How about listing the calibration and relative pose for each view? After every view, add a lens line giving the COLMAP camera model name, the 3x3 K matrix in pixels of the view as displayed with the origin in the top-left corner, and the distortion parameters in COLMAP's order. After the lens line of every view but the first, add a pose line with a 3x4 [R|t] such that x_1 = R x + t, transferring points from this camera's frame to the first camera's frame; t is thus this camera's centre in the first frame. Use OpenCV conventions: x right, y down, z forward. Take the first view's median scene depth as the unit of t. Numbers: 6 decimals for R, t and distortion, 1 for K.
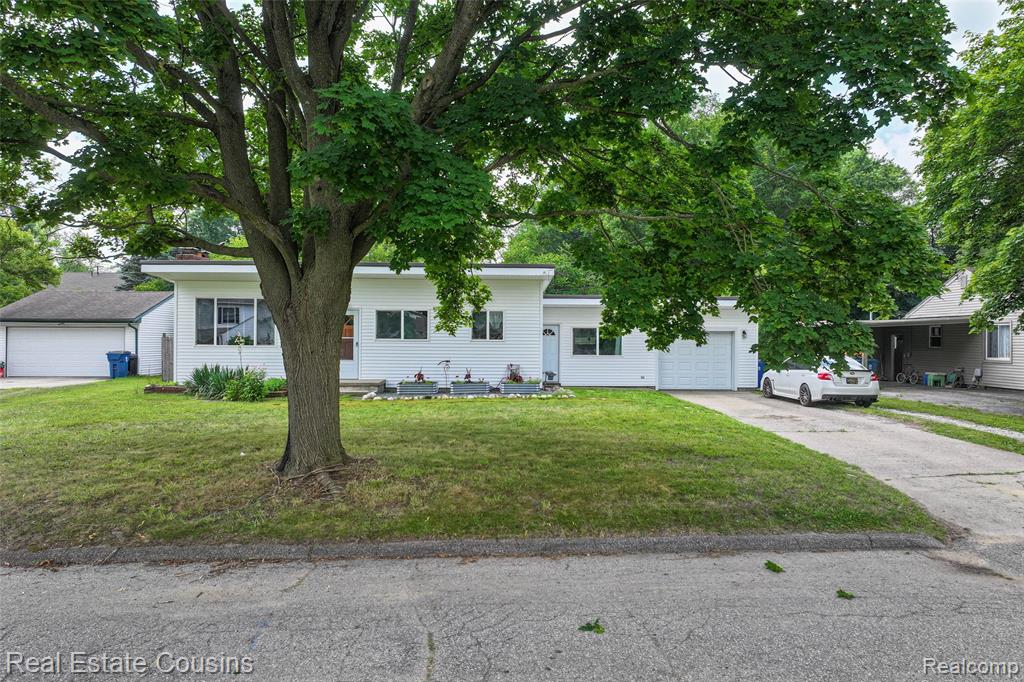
lens RADIAL K [[717.3, 0, 511.7], [0, 717.3, 337.7], [0, 0, 1]] dist [0.000140, 0.015869]
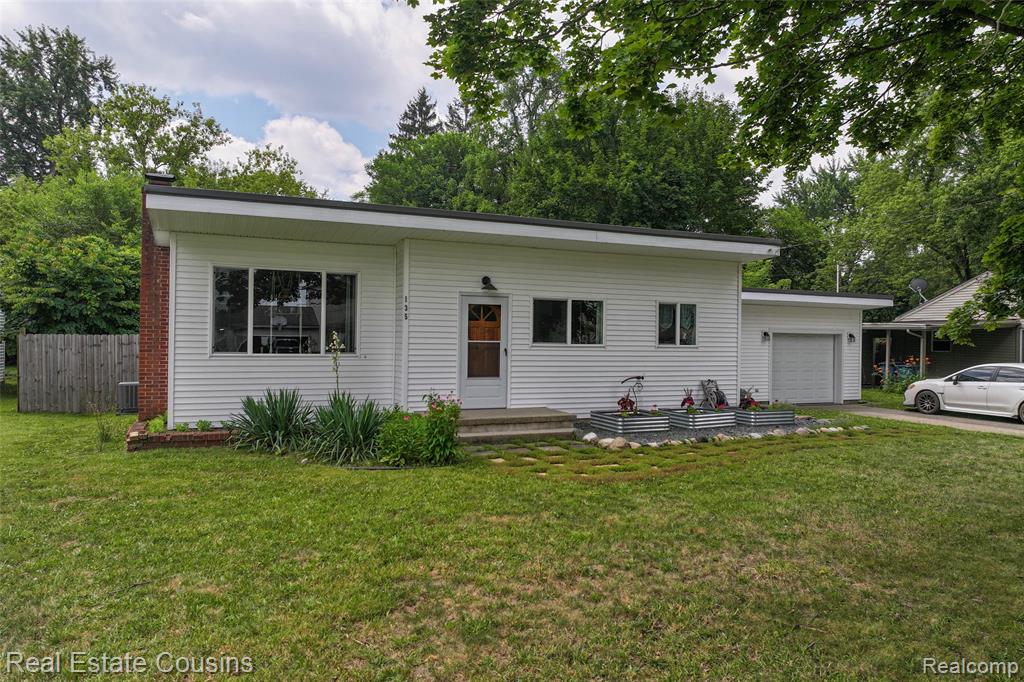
lens RADIAL K [[717.3, 0, 512.8], [0, 717.3, 338.1], [0, 0, 1]] dist [0.000140, 0.015869]
pose [[0.928623, 0.006294, 0.370972, -0.436383], [-0.008506, 0.999954, 0.004327, -0.005377], [-0.370928, -0.007174, 0.928634, 0.417714]]
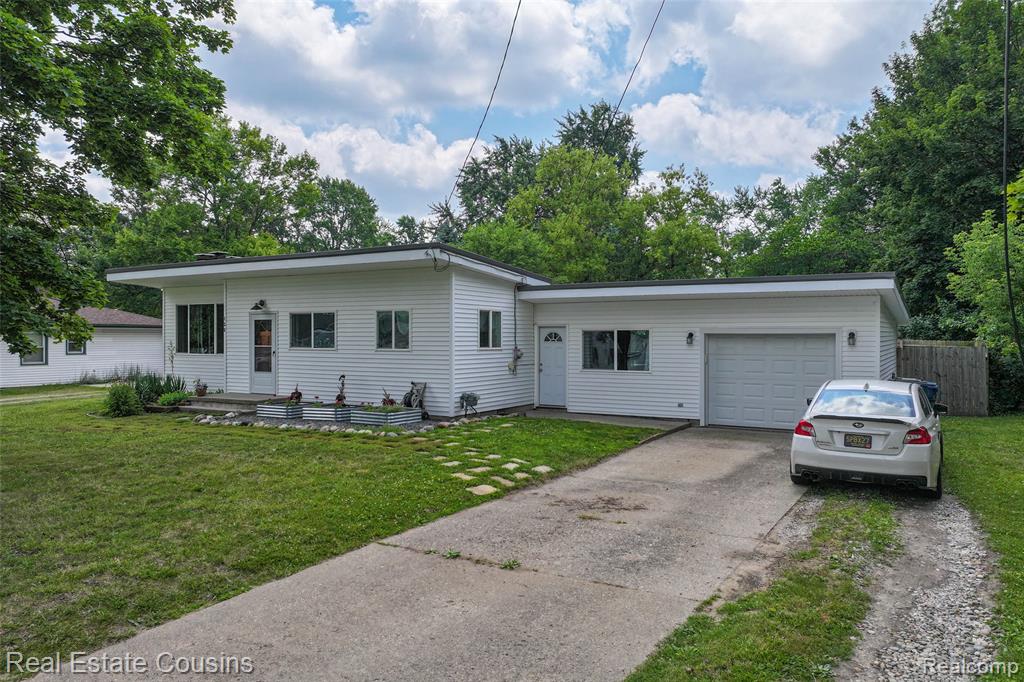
lens RADIAL K [[717.3, 0, 512.0], [0, 717.3, 347.8], [0, 0, 1]] dist [0.000140, 0.015869]
pose [[0.838477, 0.002483, -0.544931, 0.483875], [0.005649, 0.999896, 0.013247, -0.007483], [0.544908, -0.014186, 0.838376, 0.433363]]
